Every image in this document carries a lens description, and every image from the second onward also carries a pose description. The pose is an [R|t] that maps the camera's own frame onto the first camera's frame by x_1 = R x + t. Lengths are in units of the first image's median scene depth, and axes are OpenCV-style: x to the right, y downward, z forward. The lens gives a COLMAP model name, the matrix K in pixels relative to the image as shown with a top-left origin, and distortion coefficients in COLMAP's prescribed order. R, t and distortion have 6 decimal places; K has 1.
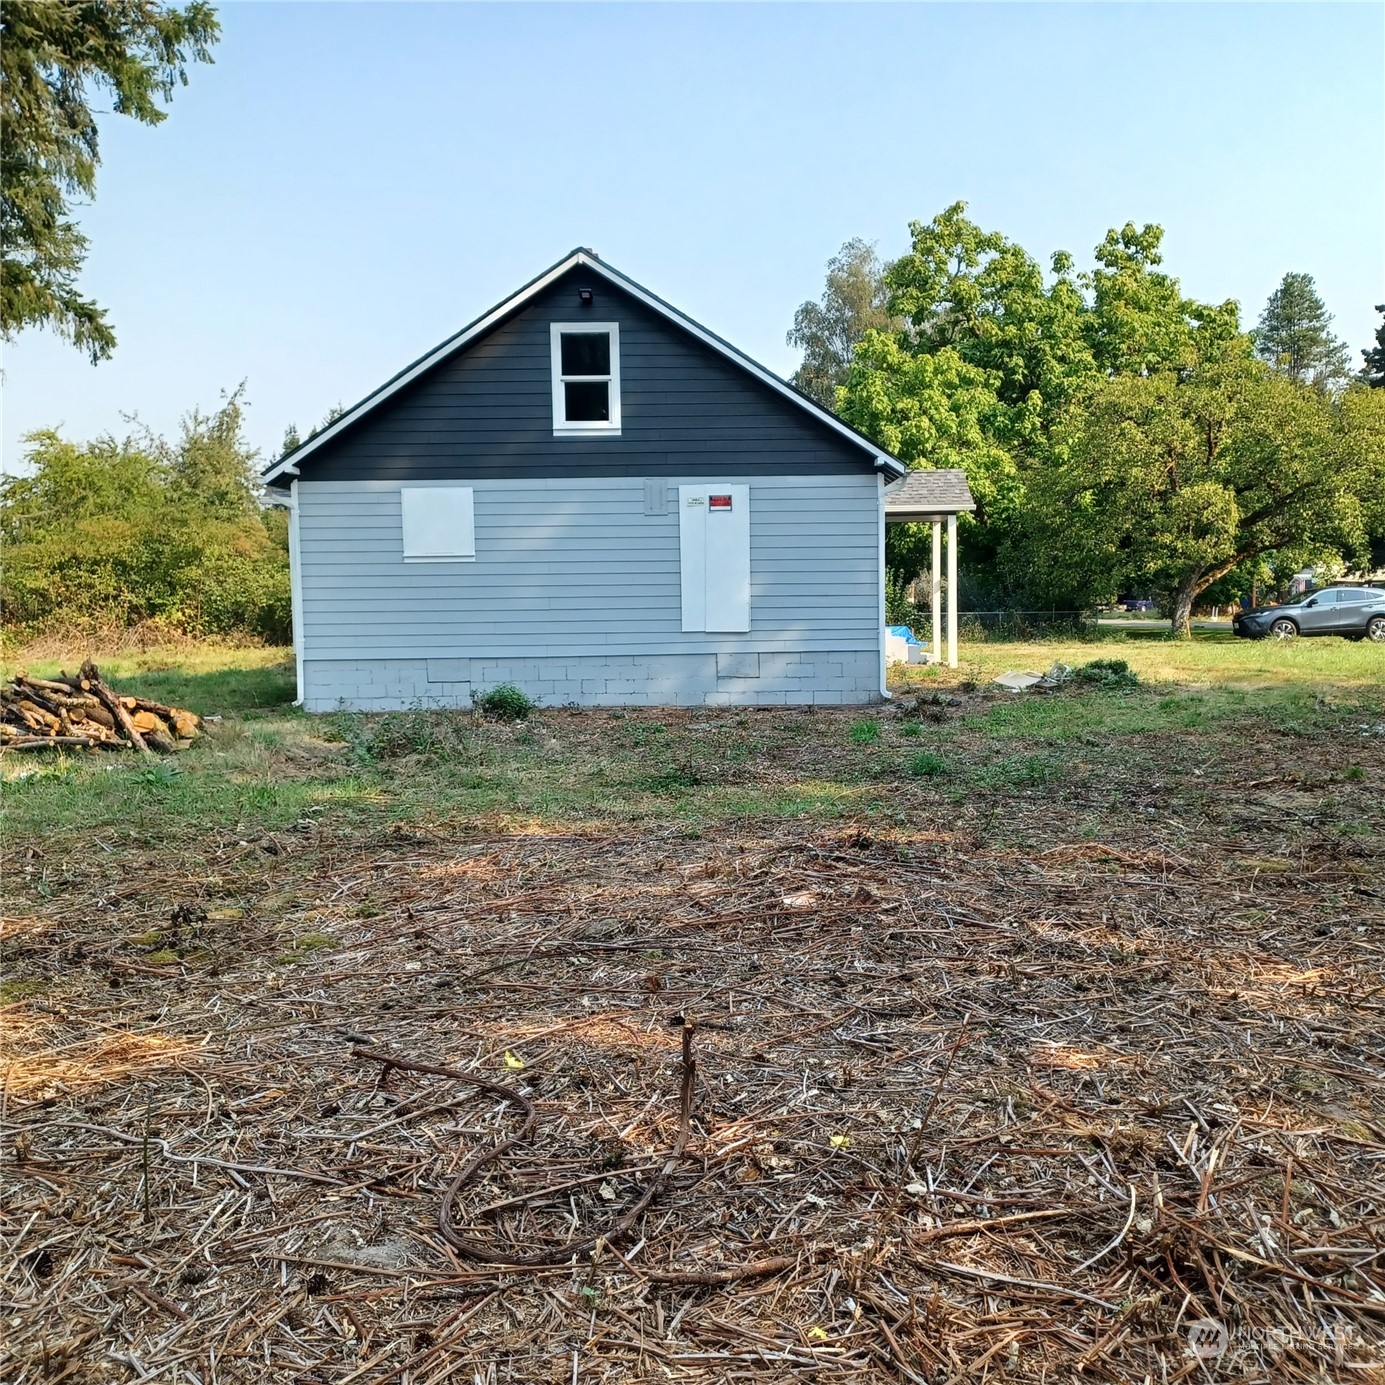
lens RADIAL K [[1343.2, 0, 692.5], [0, 1343.2, 692.5], [0, 0, 1]] dist [0.095315, -0.013396]
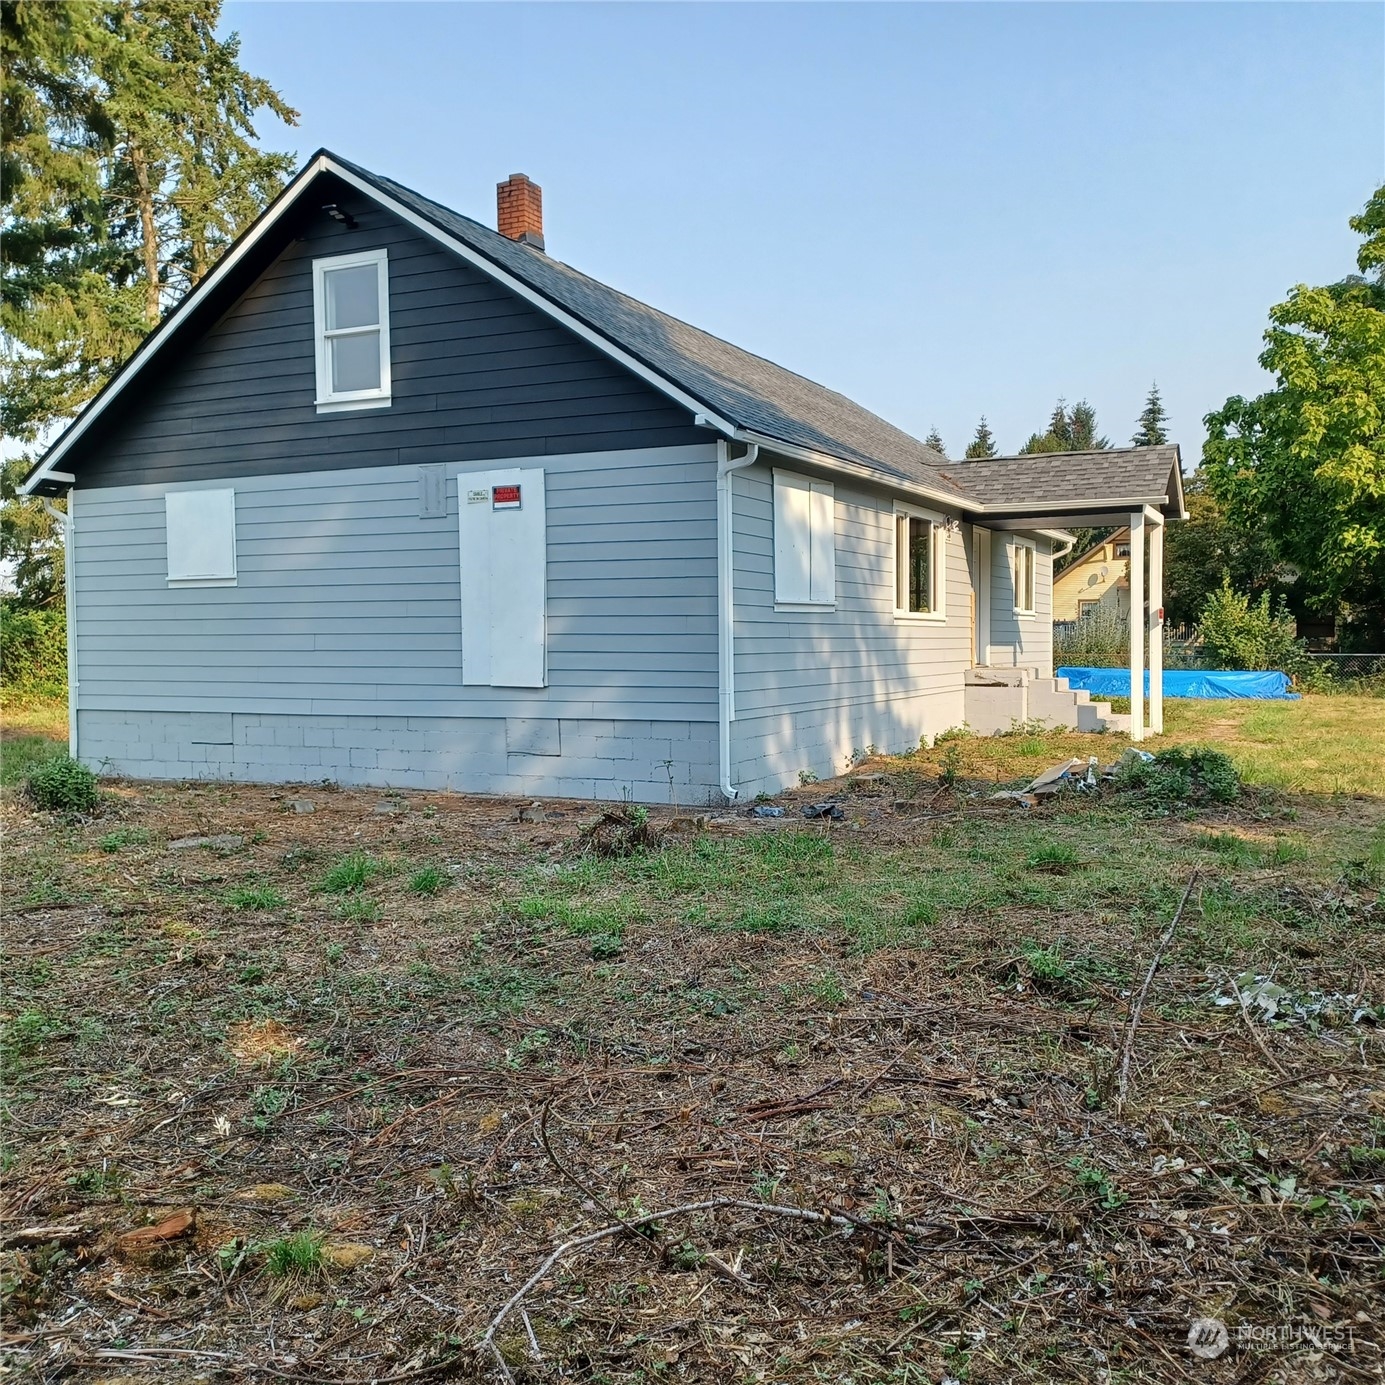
lens RADIAL K [[1313.5, 0, 692.5], [0, 1313.5, 692.5], [0, 0, 1]] dist [0.047832, -0.010473]
pose [[0.900853, 0.027223, -0.433270, 0.392856], [-0.035816, 0.999290, -0.011682, -0.037834], [0.432644, 0.026042, 0.901188, 0.443729]]
